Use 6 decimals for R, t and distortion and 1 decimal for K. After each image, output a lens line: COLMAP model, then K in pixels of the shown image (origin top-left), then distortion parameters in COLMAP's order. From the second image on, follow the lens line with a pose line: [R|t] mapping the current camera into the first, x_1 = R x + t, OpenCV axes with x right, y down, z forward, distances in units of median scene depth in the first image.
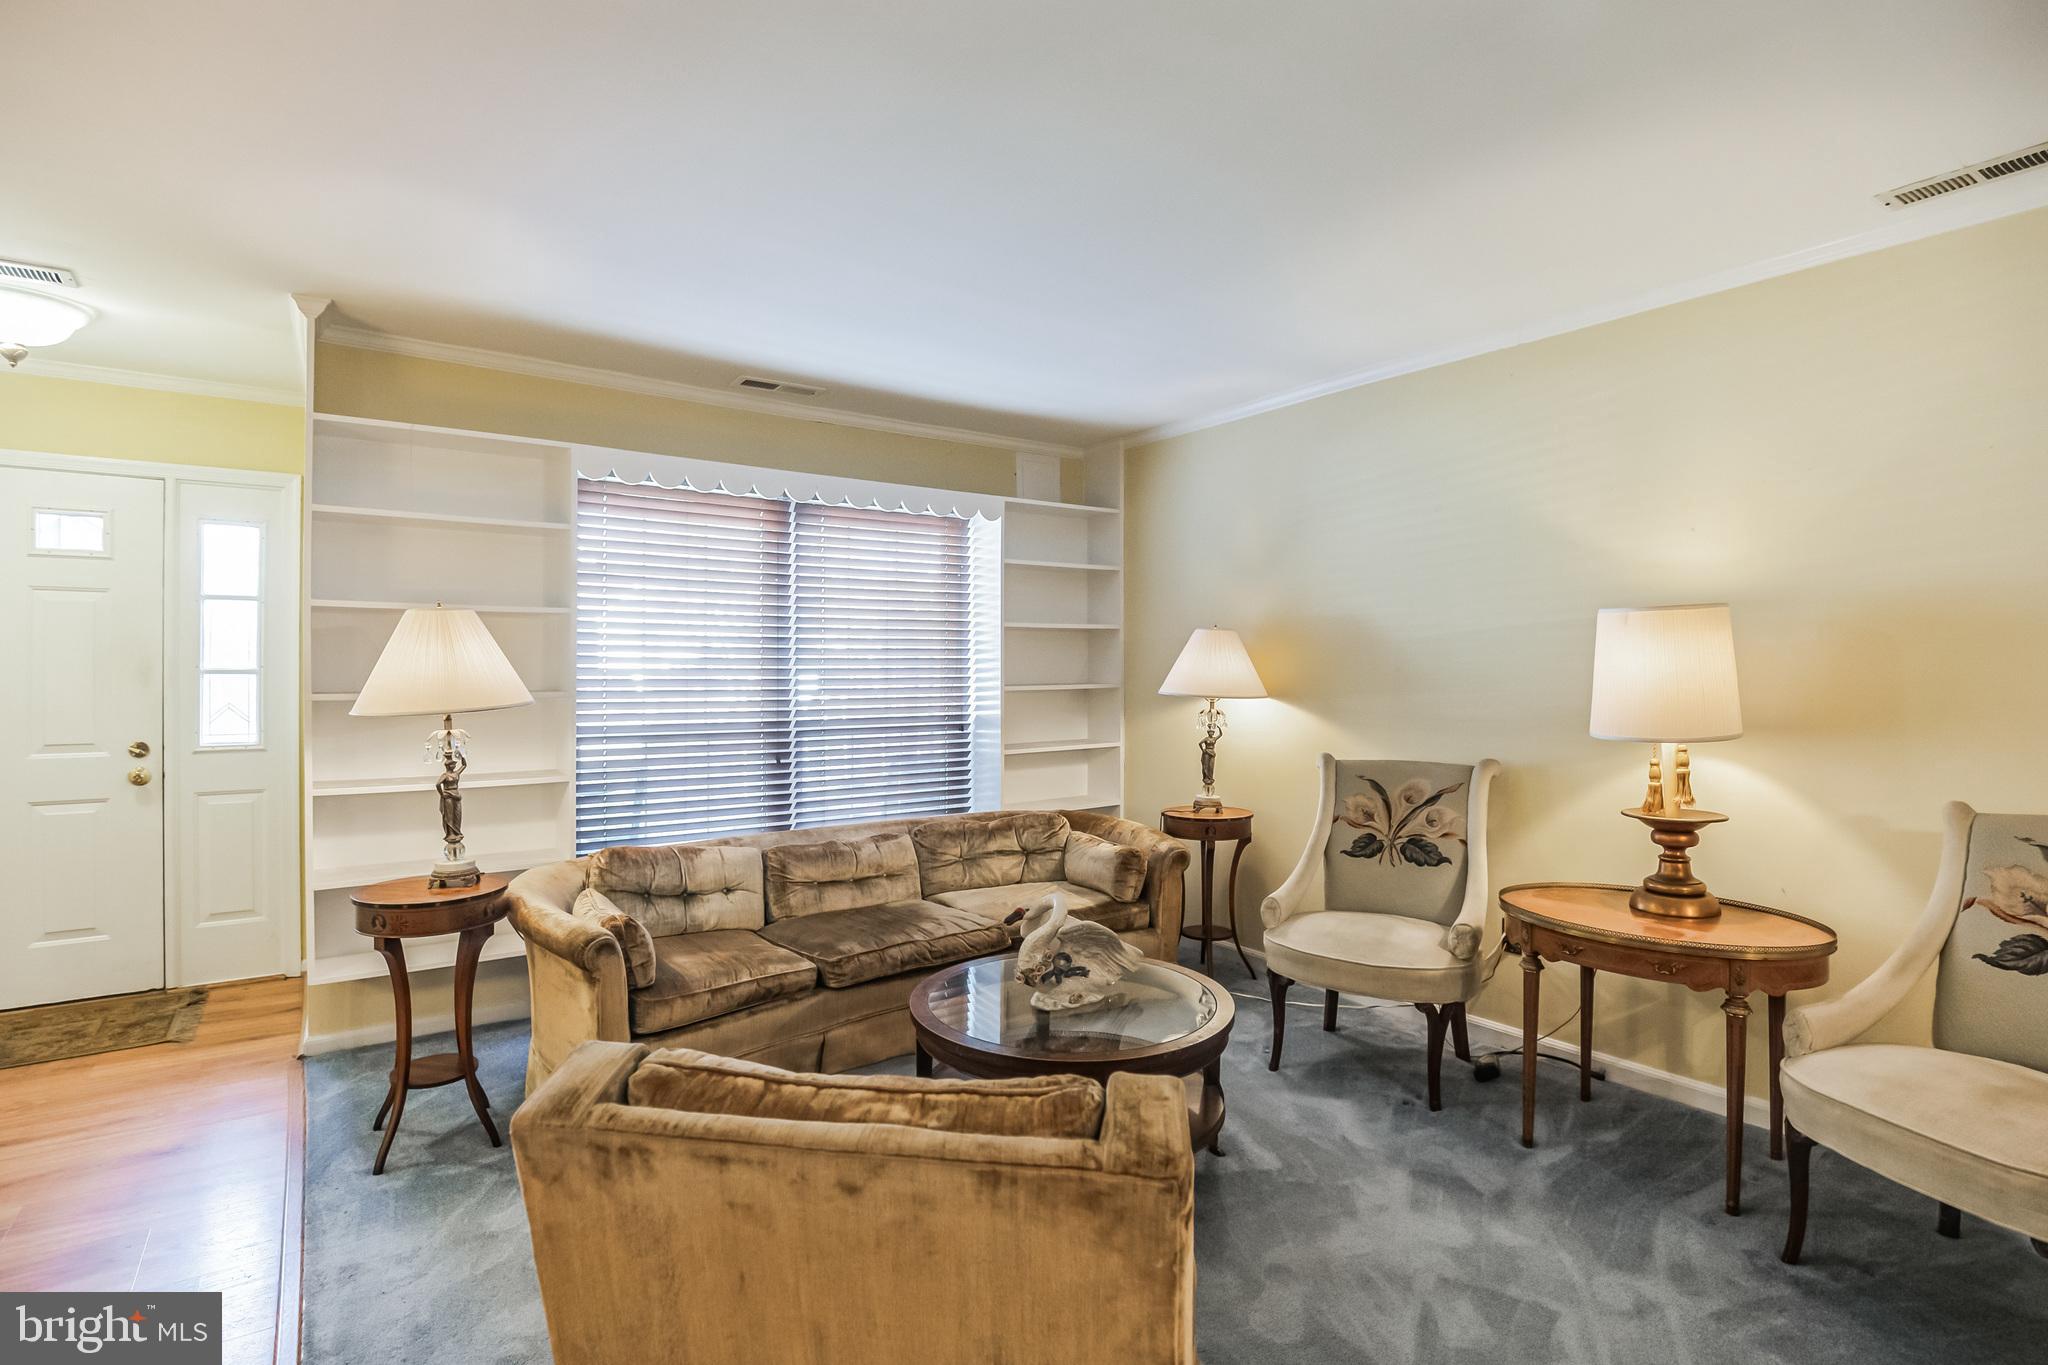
lens RADIAL K [[972.4, 0, 1024.0], [0, 972.4, 682.5], [0, 0, 1]] dist [-0.033162, 0.001326]
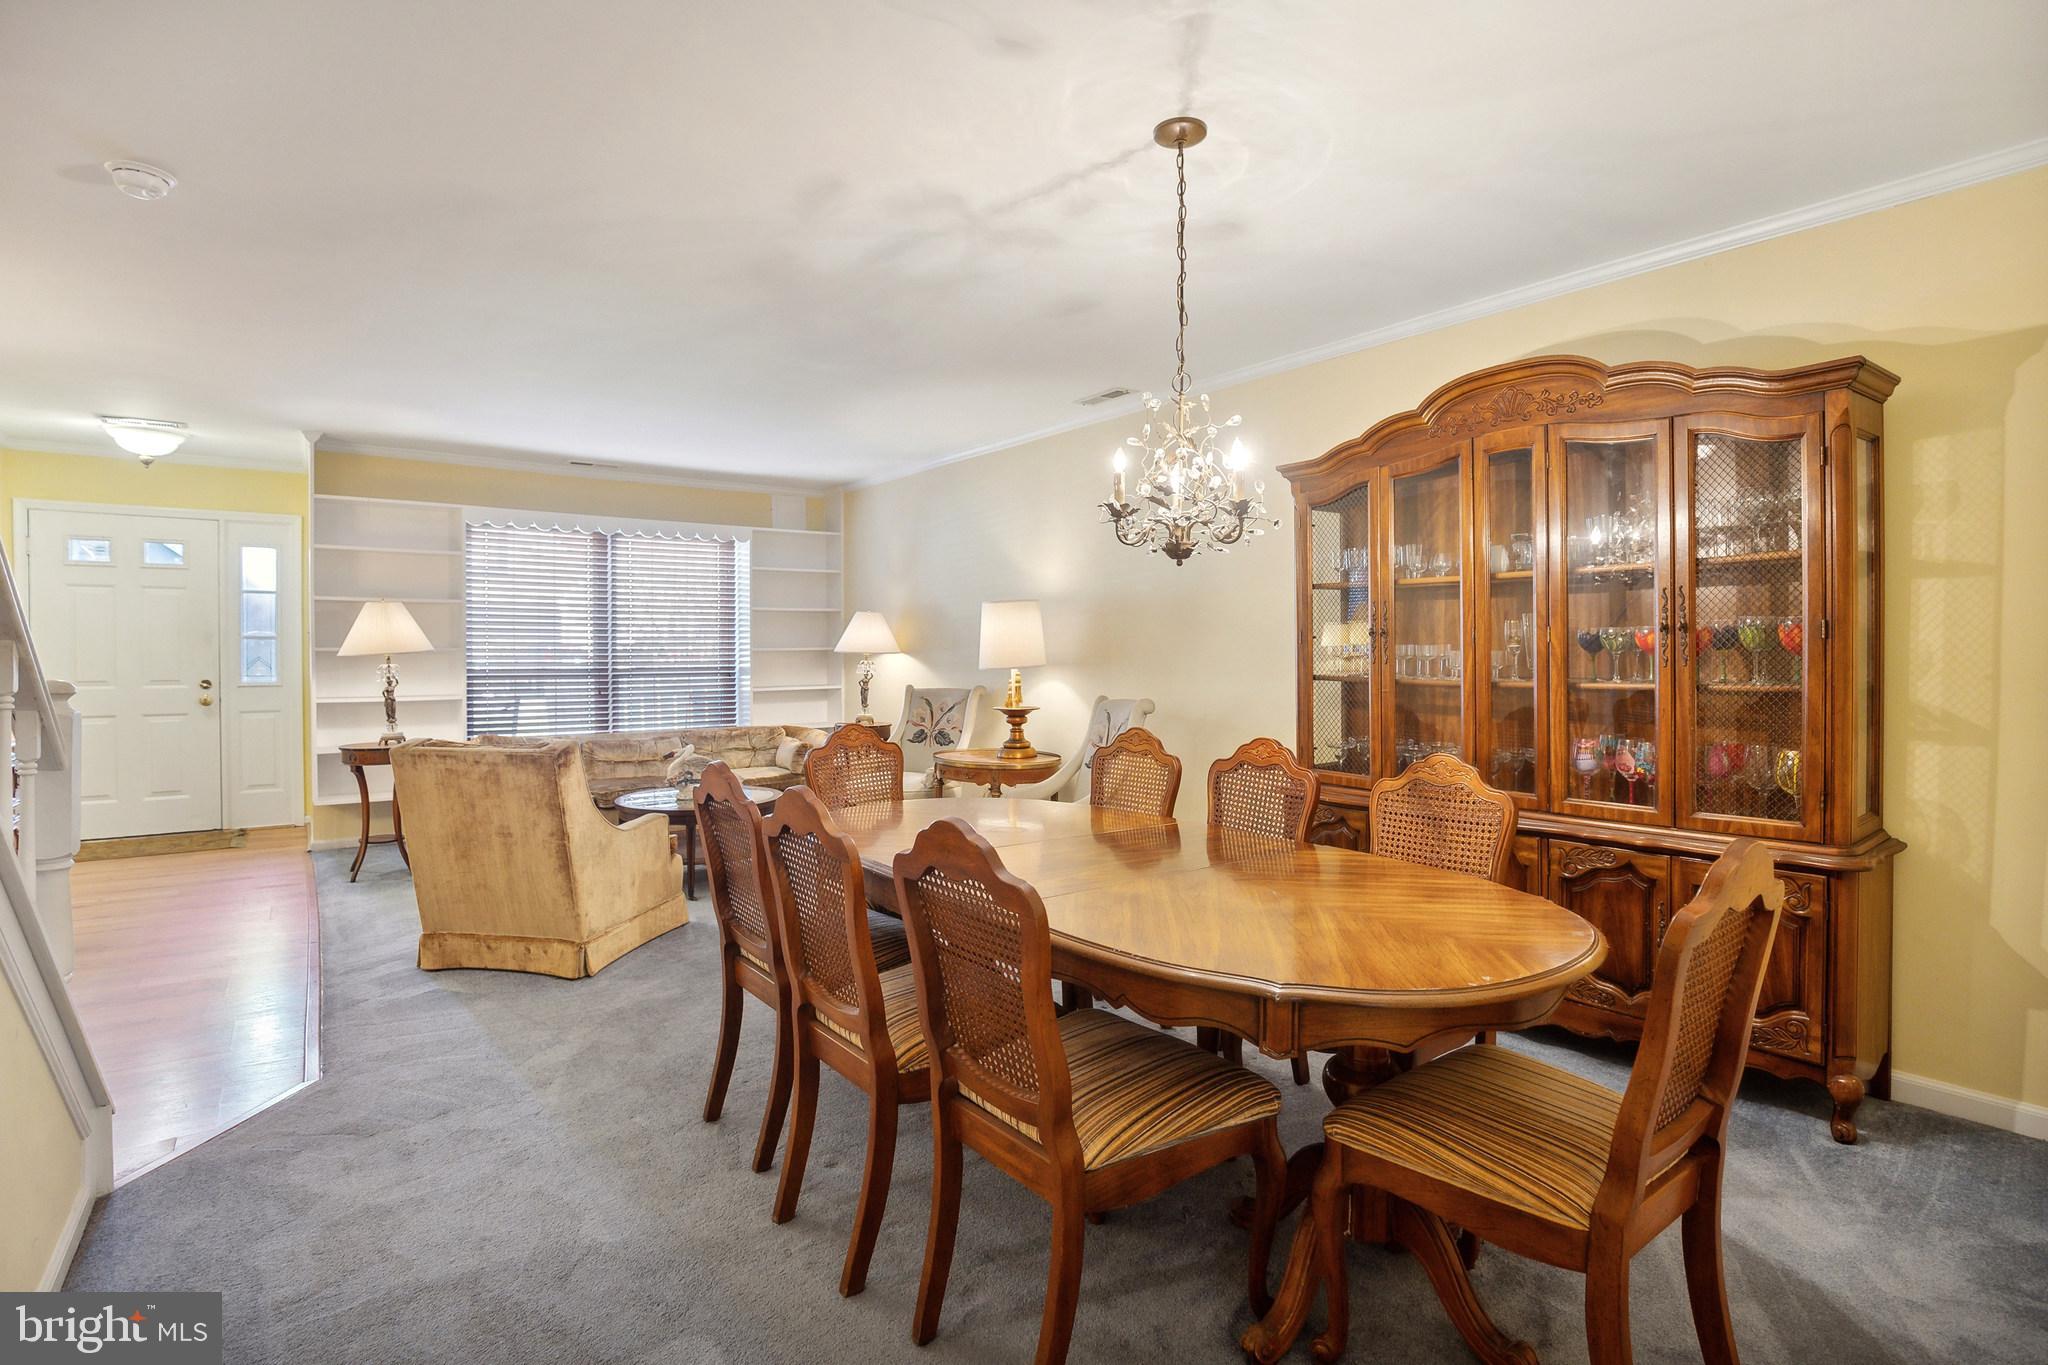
lens RADIAL K [[972.4, 0, 1024.0], [0, 972.4, 682.5], [0, 0, 1]] dist [-0.033162, 0.001326]
pose [[0.999824, 0.000504, 0.018742, 0.507714], [-0.000858, 0.999821, 0.018917, 0.038568], [-0.018729, -0.018930, 0.999645, -0.751432]]
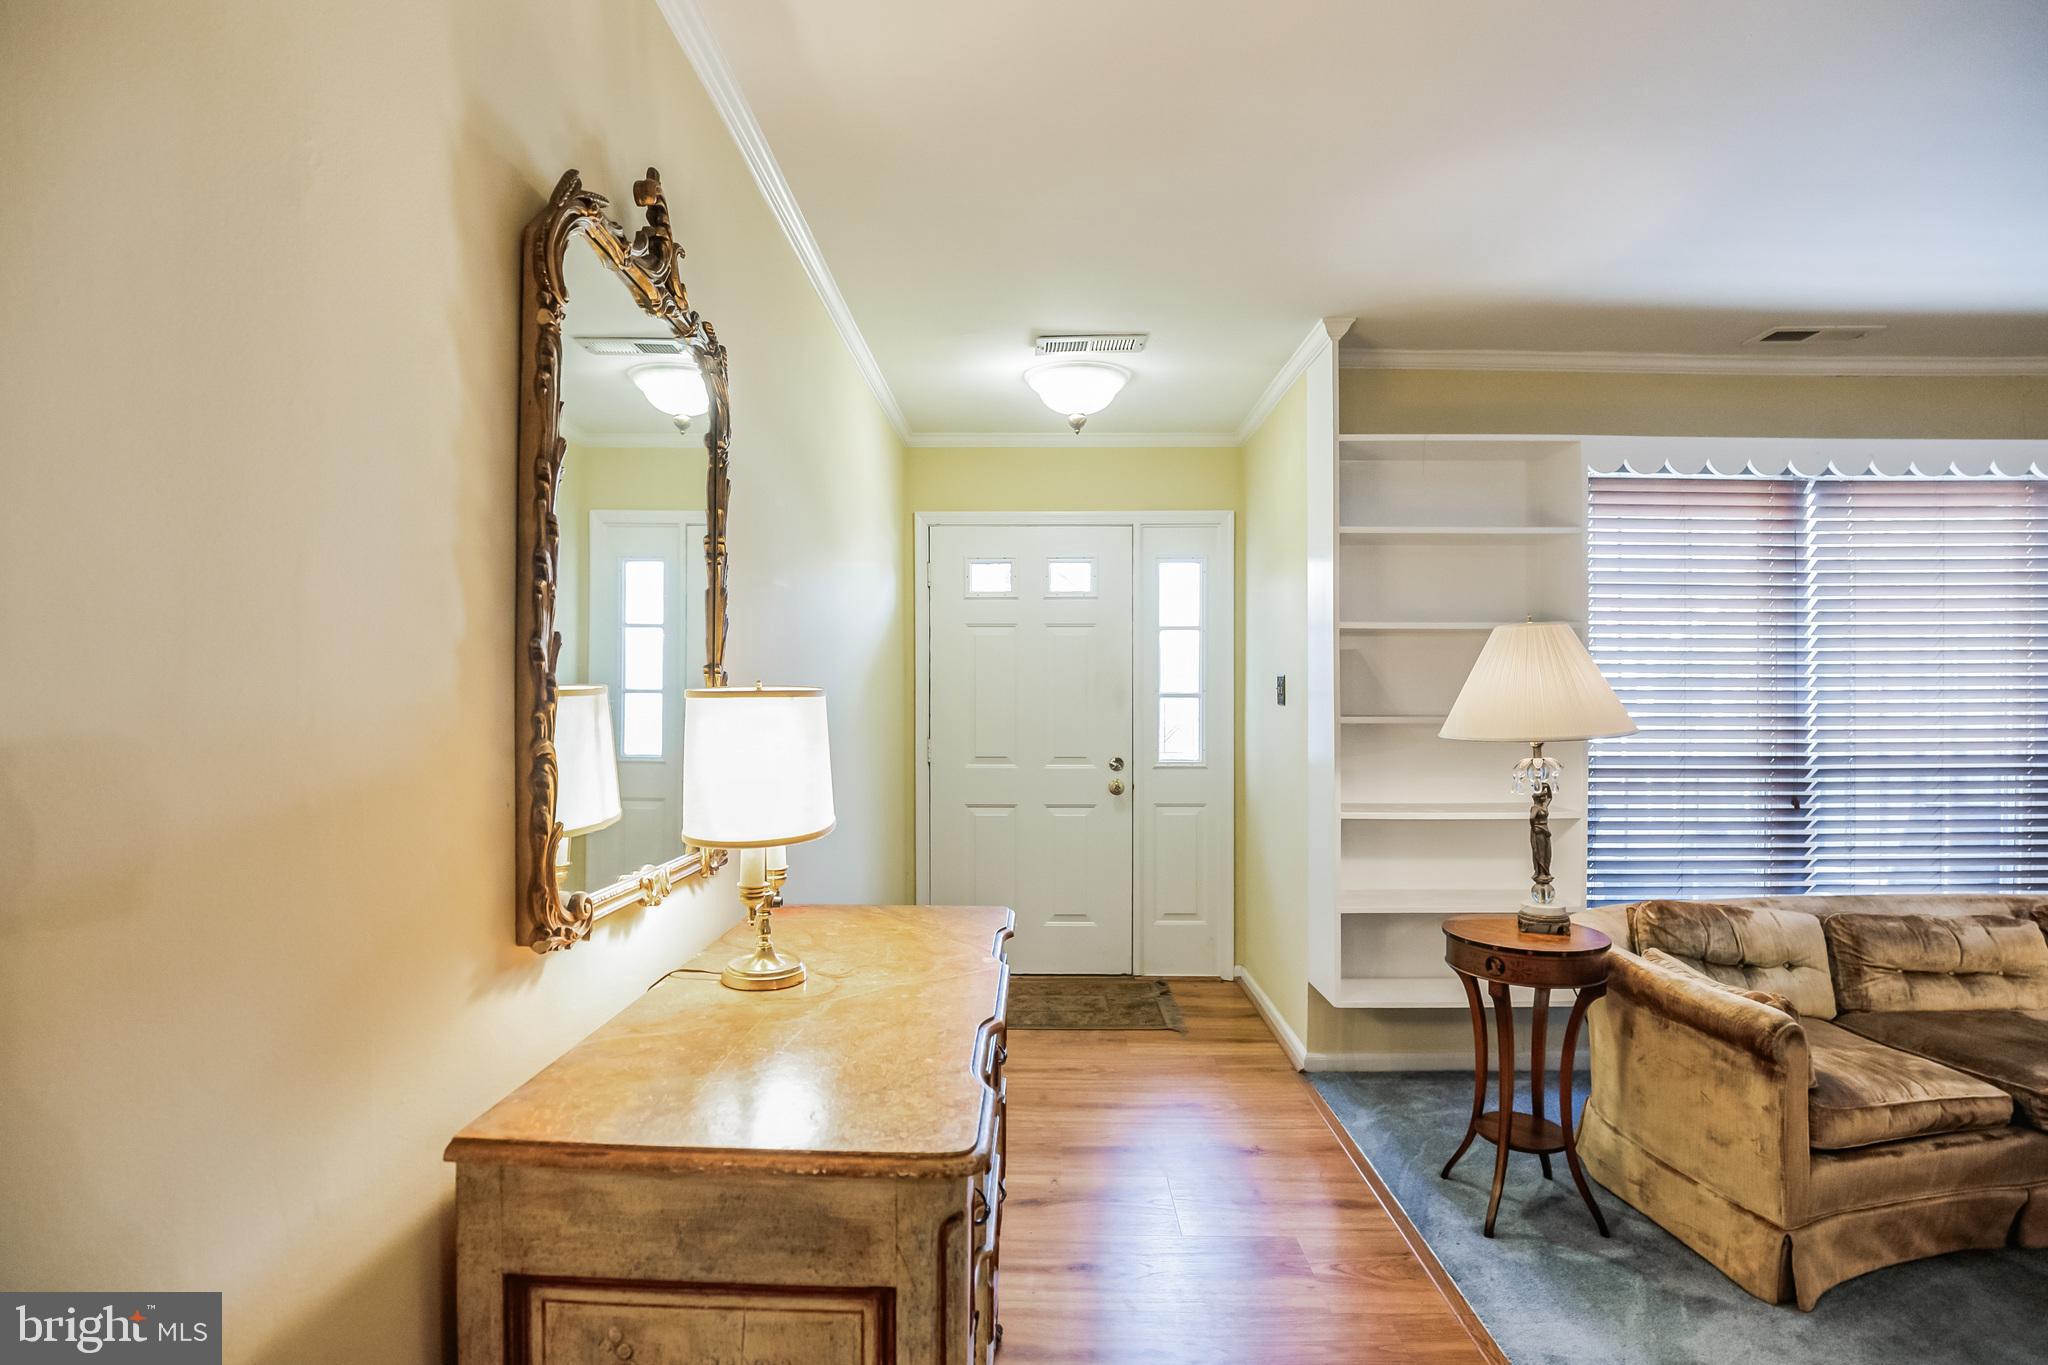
lens RADIAL K [[972.8, 0, 1013.6], [0, 972.8, 710.5], [0, 0, 1]] dist [-0.034033, 0.000171]
pose [[0.796561, 0.007129, -0.604516, -0.355163], [-0.005072, 0.999974, 0.005109, 0.001957], [0.604537, -0.001004, 0.796577, -0.015845]]
